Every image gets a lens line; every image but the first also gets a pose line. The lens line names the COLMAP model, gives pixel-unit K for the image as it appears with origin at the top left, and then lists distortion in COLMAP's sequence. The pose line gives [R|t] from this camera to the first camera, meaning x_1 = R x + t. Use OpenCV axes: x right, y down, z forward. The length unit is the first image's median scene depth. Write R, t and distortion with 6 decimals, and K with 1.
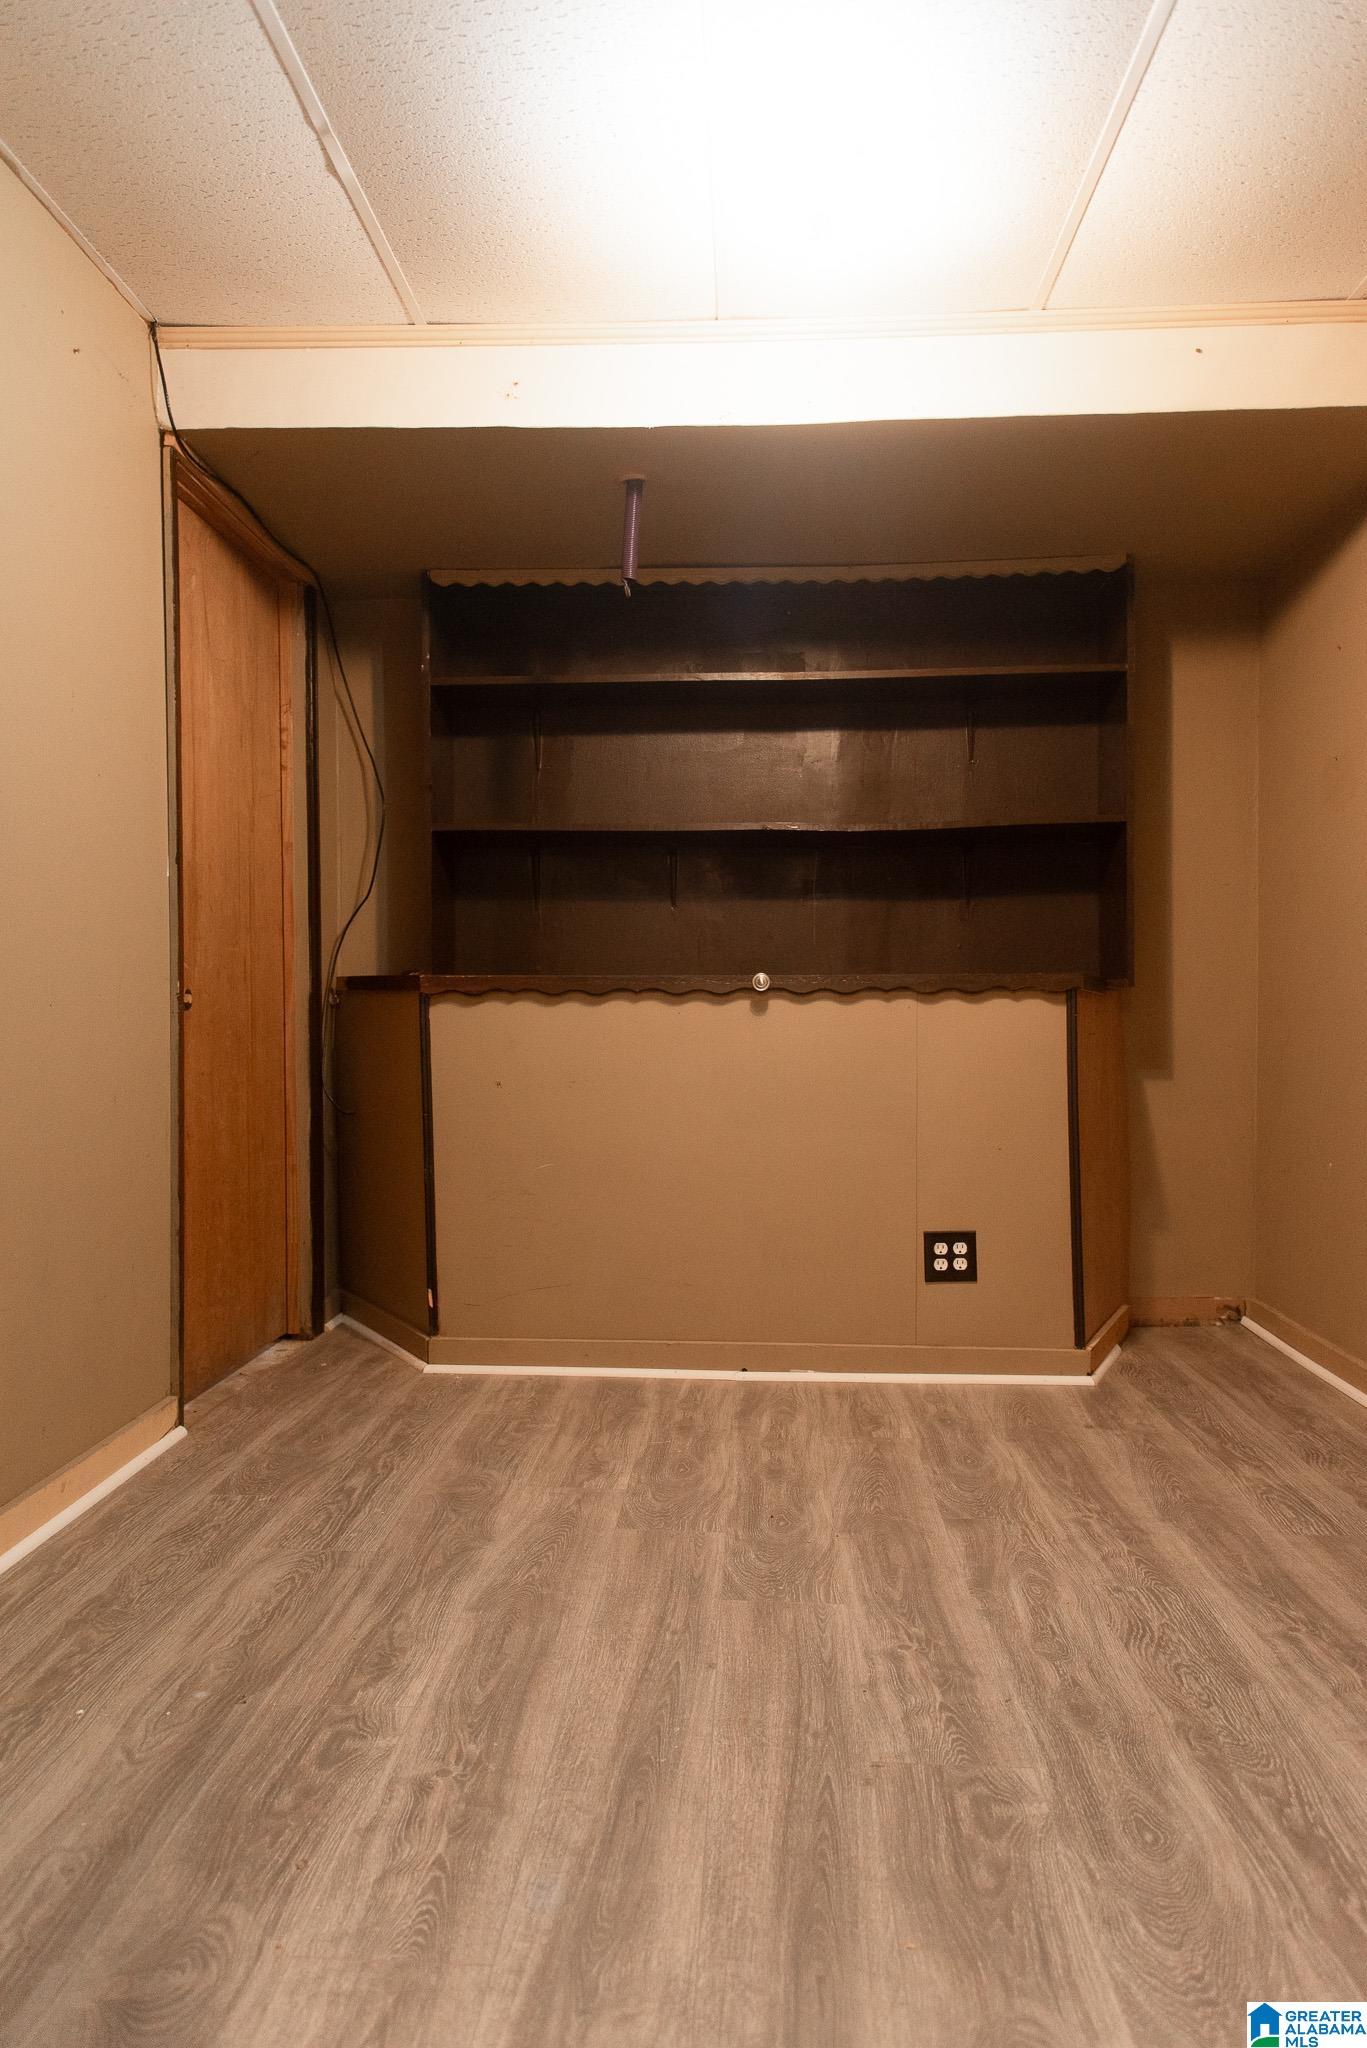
lens RADIAL K [[1388.3, 0, 683.7], [0, 1388.3, 1020.3], [0, 0, 1]] dist [-0.001673, -0.000887]
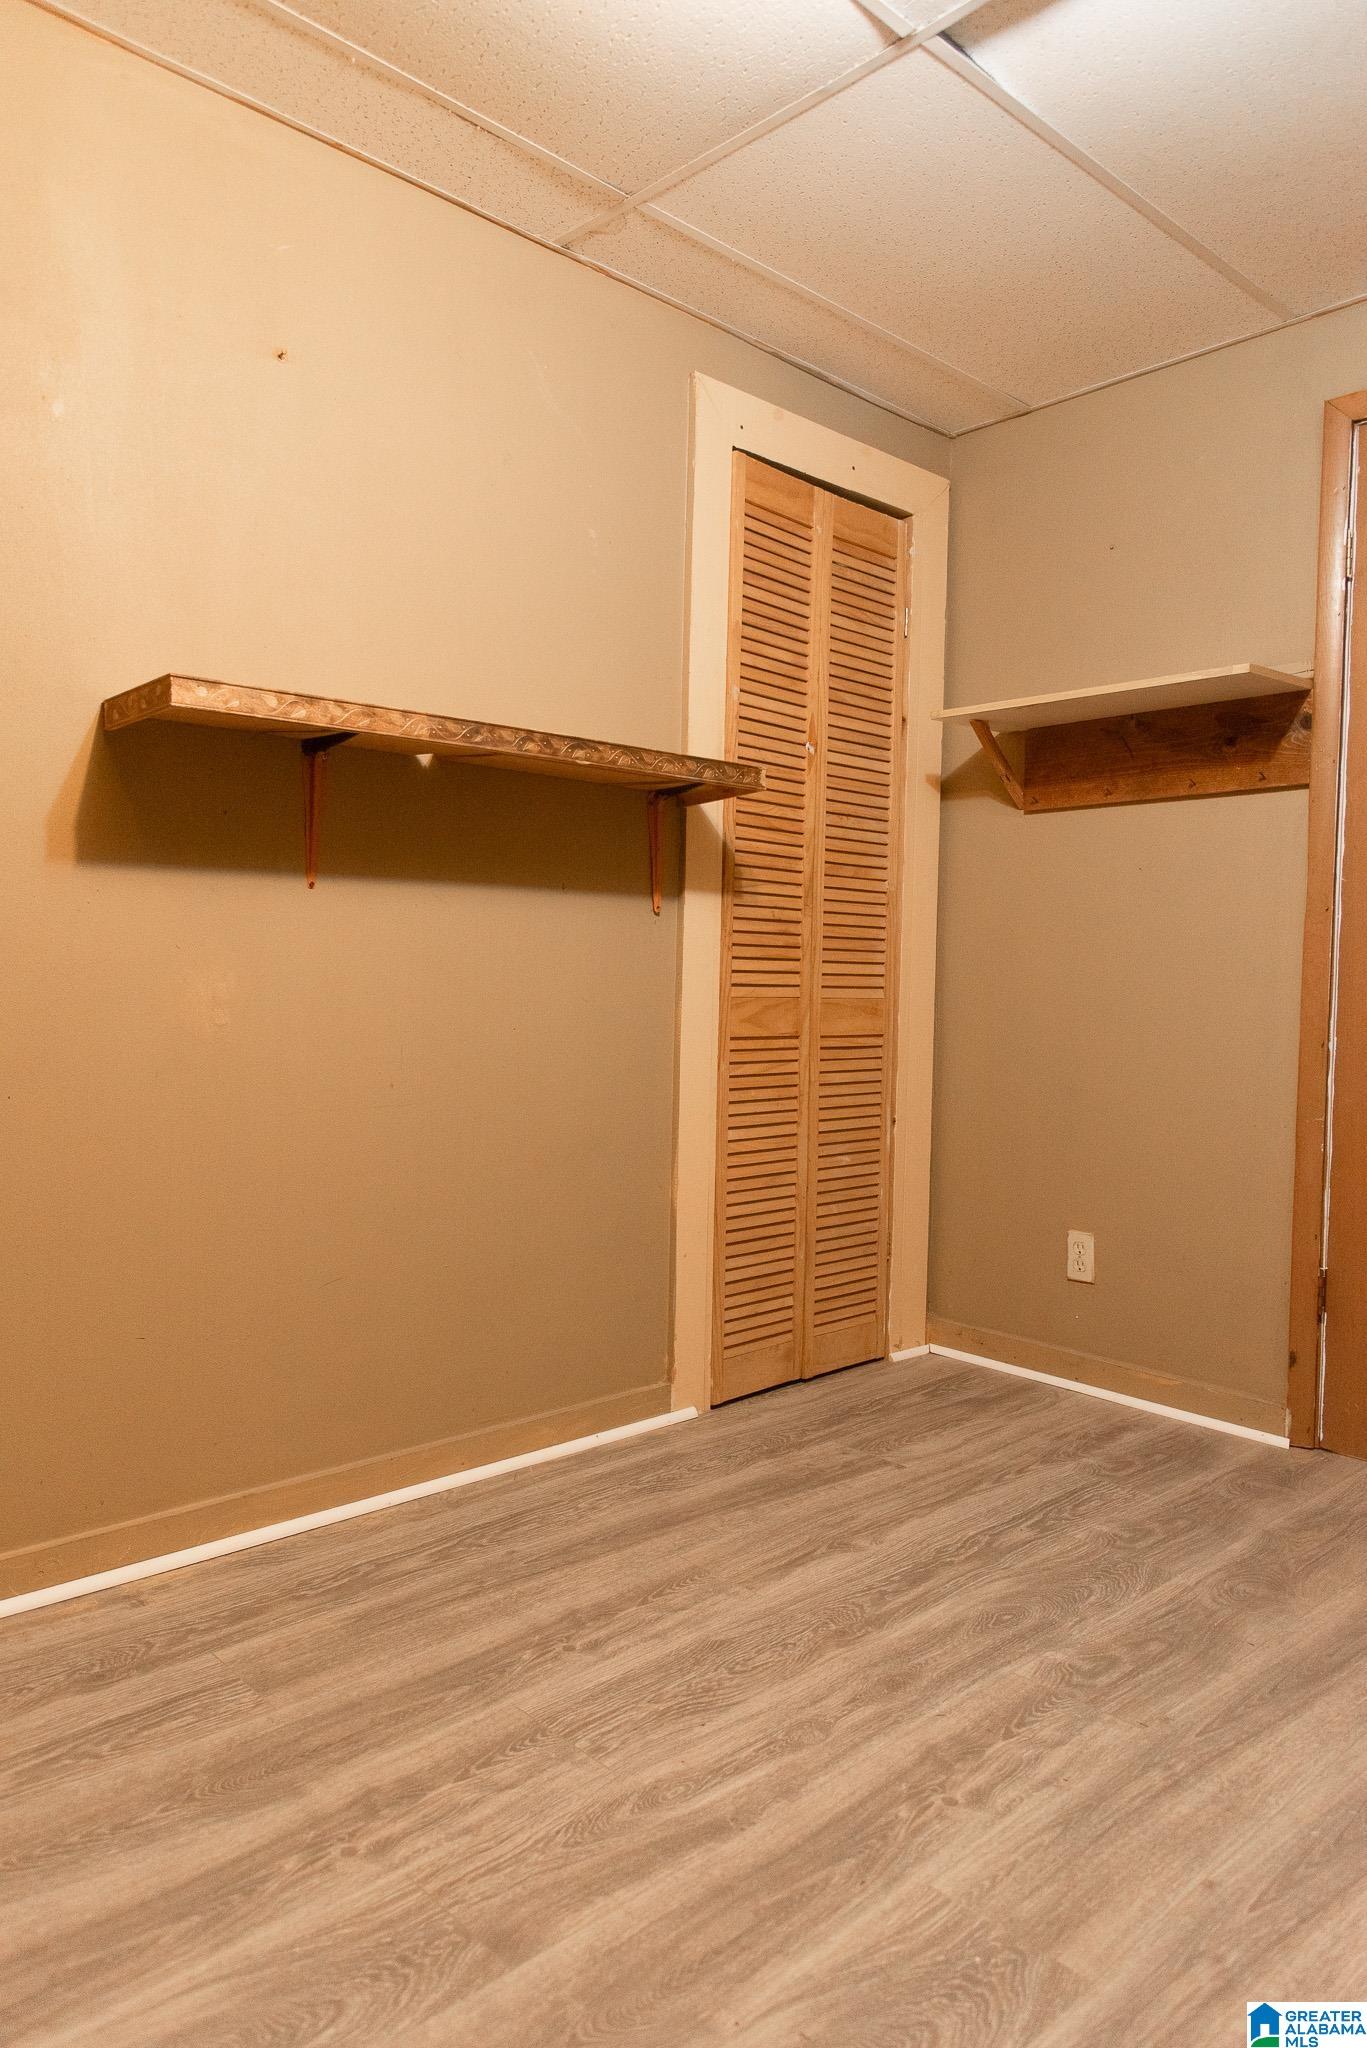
lens RADIAL K [[1388.3, 0, 684.1], [0, 1388.3, 1024.7], [0, 0, 1]] dist [-0.001673, -0.000887]
pose [[-0.721688, -0.037608, 0.691196, -0.269051], [-0.010917, 0.999017, 0.042957, -0.031912], [-0.692132, 0.023455, -0.721390, 1.676616]]
